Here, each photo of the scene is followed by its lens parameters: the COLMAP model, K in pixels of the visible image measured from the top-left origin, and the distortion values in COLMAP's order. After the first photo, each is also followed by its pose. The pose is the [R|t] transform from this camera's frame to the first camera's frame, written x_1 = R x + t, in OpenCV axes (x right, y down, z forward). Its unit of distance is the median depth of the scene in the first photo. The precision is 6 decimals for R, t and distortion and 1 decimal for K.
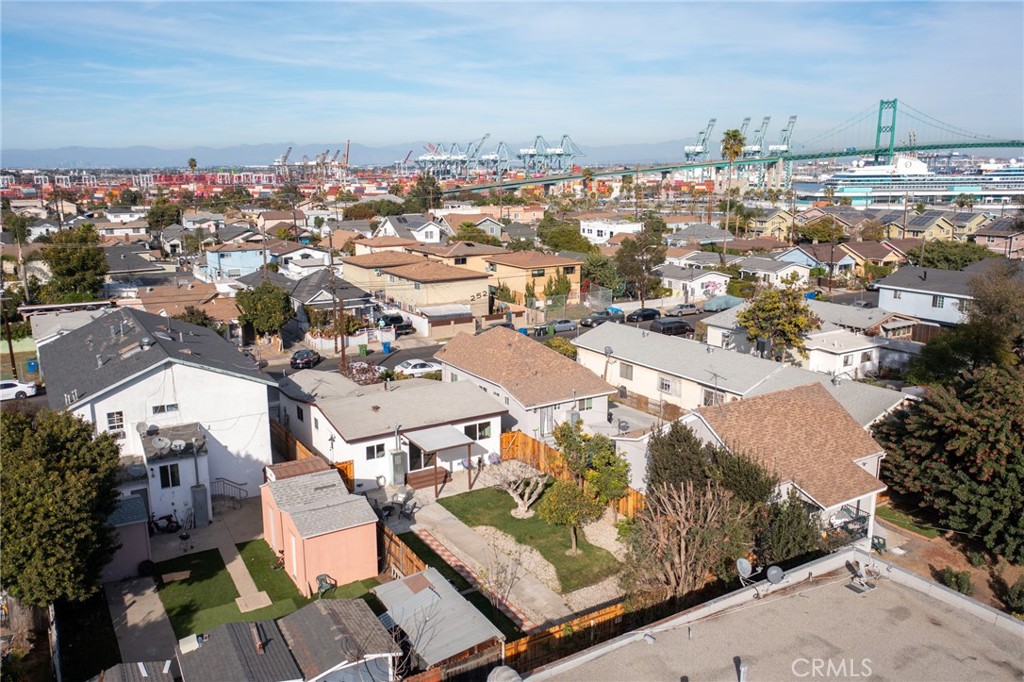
lens RADIAL K [[799.2, 0, 512.0], [0, 799.2, 341.0], [0, 0, 1]] dist [-0.000157, 0.001363]
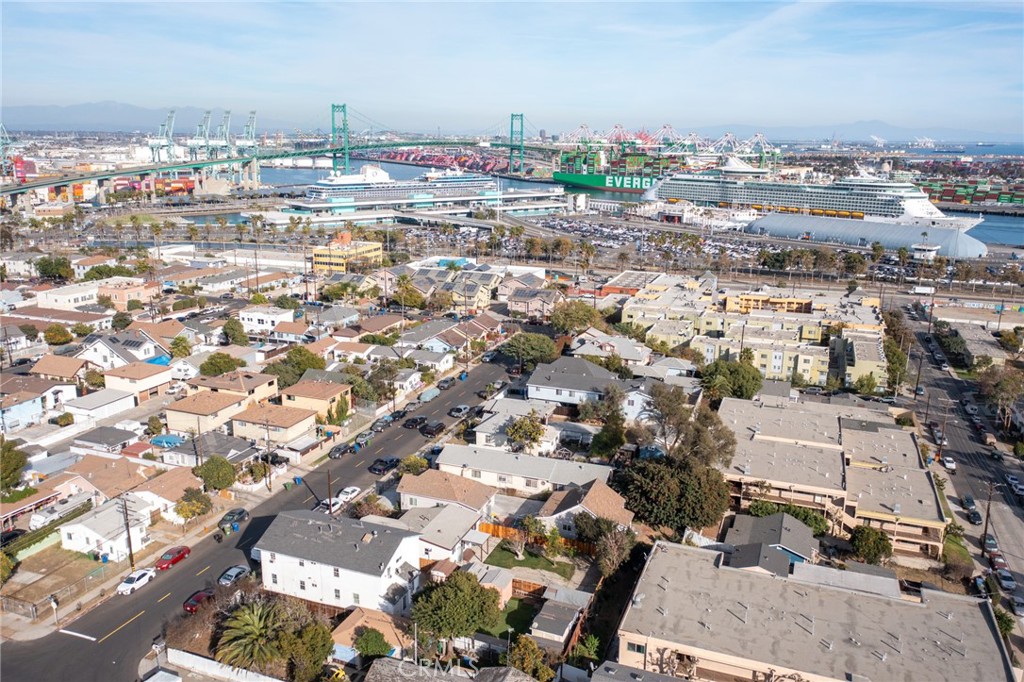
lens RADIAL K [[799.2, 0, 512.0], [0, 799.2, 341.0], [0, 0, 1]] dist [-0.000157, 0.001363]
pose [[0.787350, -0.132271, 0.602150, -0.098998], [0.110312, 0.991177, 0.073485, -0.044769], [-0.606557, 0.008566, 0.794994, -0.068835]]
